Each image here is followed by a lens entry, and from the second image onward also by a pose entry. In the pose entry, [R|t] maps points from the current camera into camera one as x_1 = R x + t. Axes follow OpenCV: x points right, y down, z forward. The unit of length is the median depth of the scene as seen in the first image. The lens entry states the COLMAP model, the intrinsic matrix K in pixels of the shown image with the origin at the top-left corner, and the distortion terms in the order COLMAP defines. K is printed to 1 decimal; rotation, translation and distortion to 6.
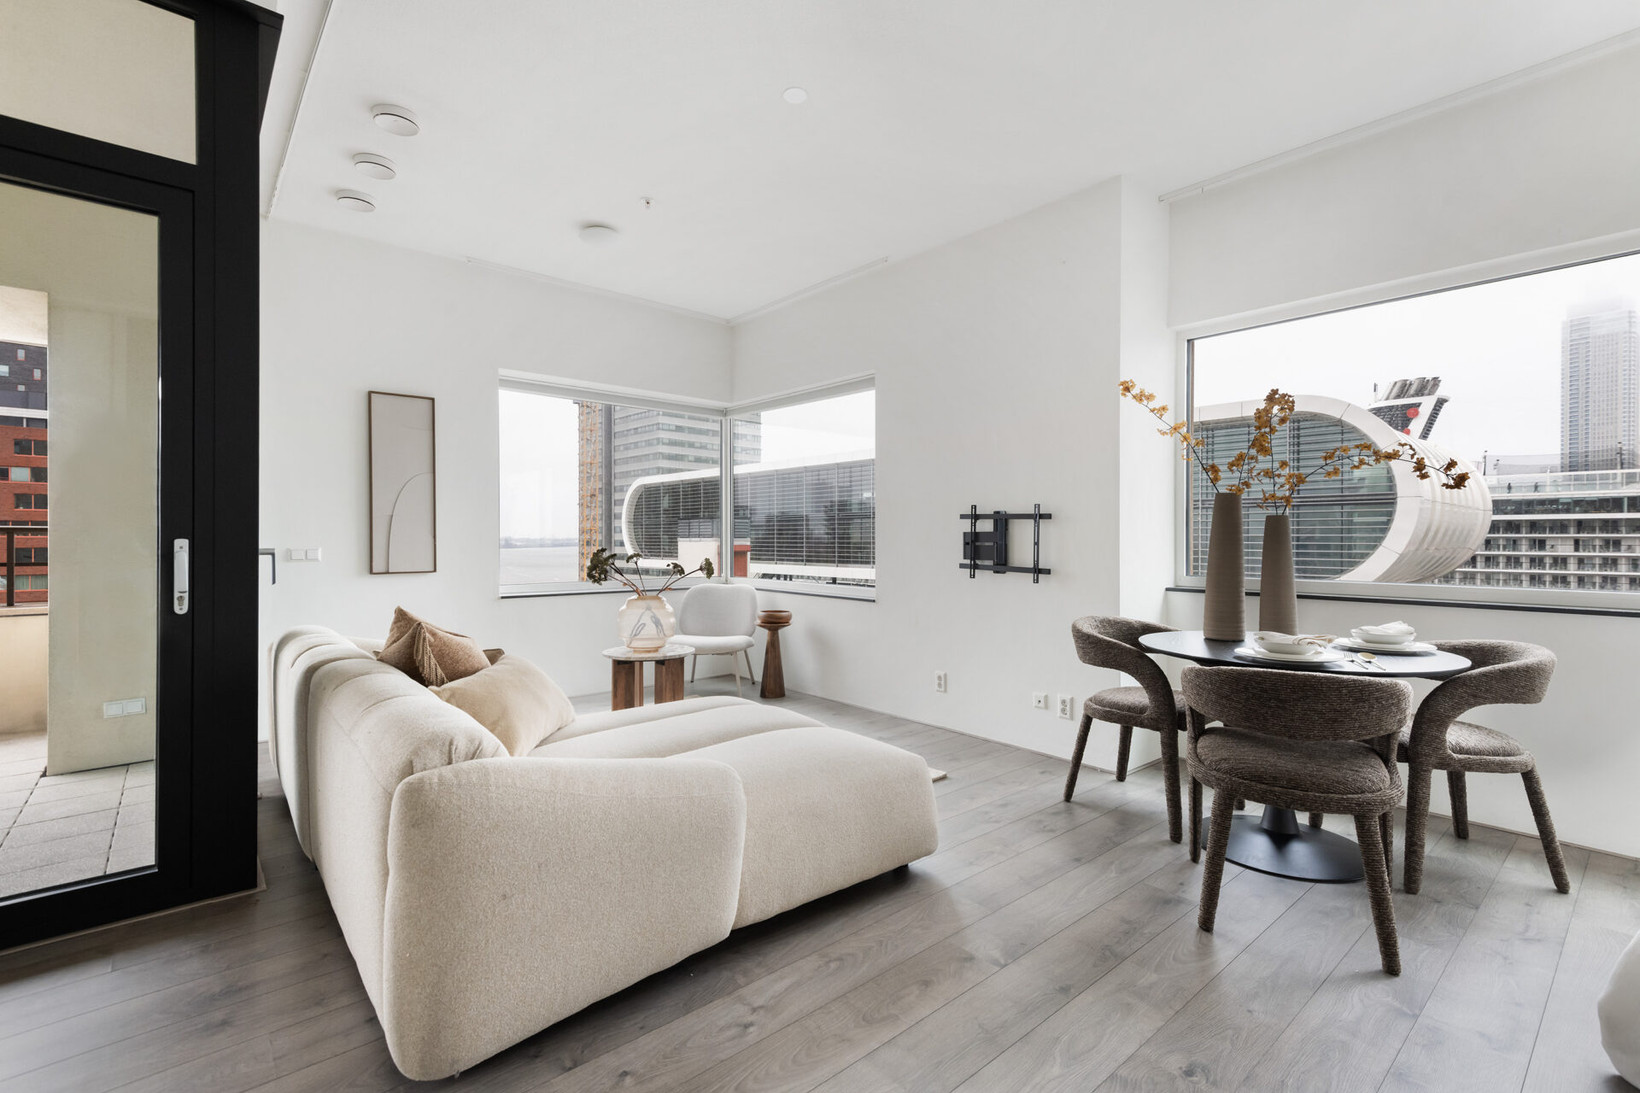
lens RADIAL K [[738.2, 0, 823.9], [0, 738.2, 541.9], [0, 0, 1]] dist [0.030010, -0.014669]
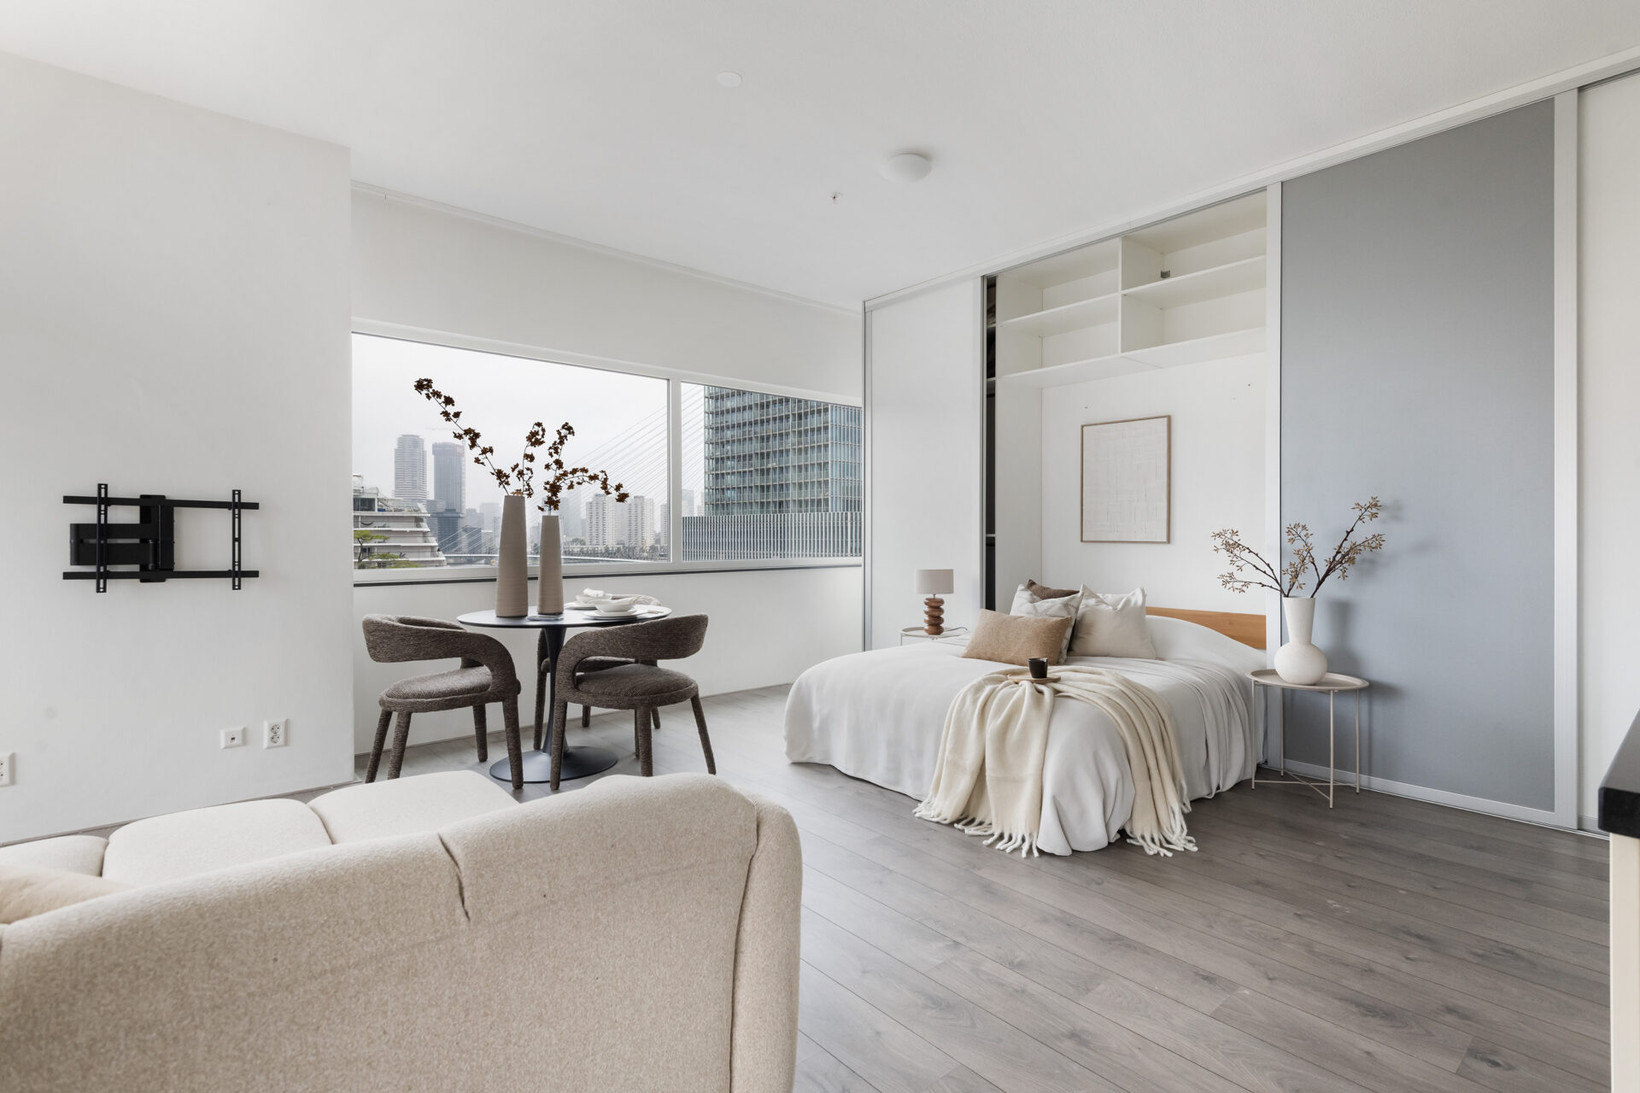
lens RADIAL K [[773.9, 0, 823.1], [0, 773.9, 535.6], [0, 0, 1]] dist [0.001434, 0.000287]
pose [[0.006729, -0.004986, 0.999965, -0.337677], [0.004572, 0.999977, 0.004955, -0.002182], [-0.999967, 0.004538, 0.006752, 0.230068]]
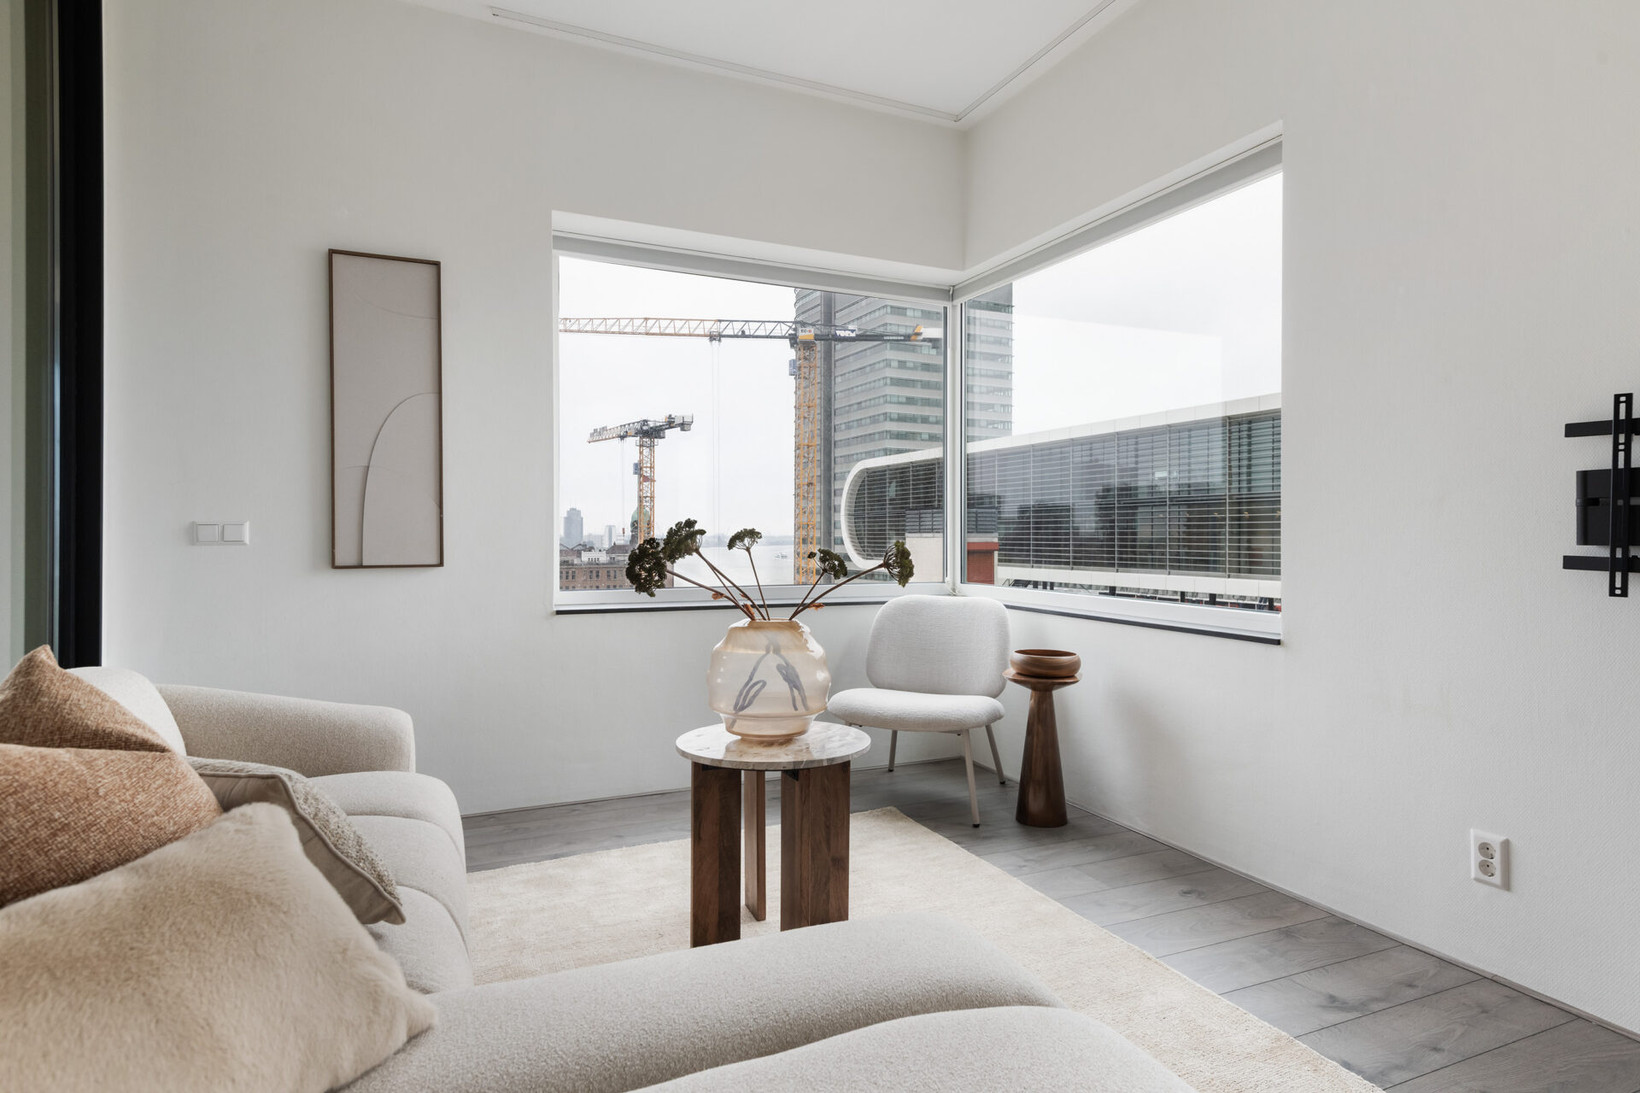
lens RADIAL K [[911.7, 0, 820.0], [0, 911.7, 546.5], [0, 0, 1]] dist [0.002273, -0.000303]
pose [[0.957514, 0.003888, -0.288360, -0.029814], [-0.001833, 0.999971, 0.007395, 0.014814], [0.288380, -0.006552, 0.957494, 0.311793]]
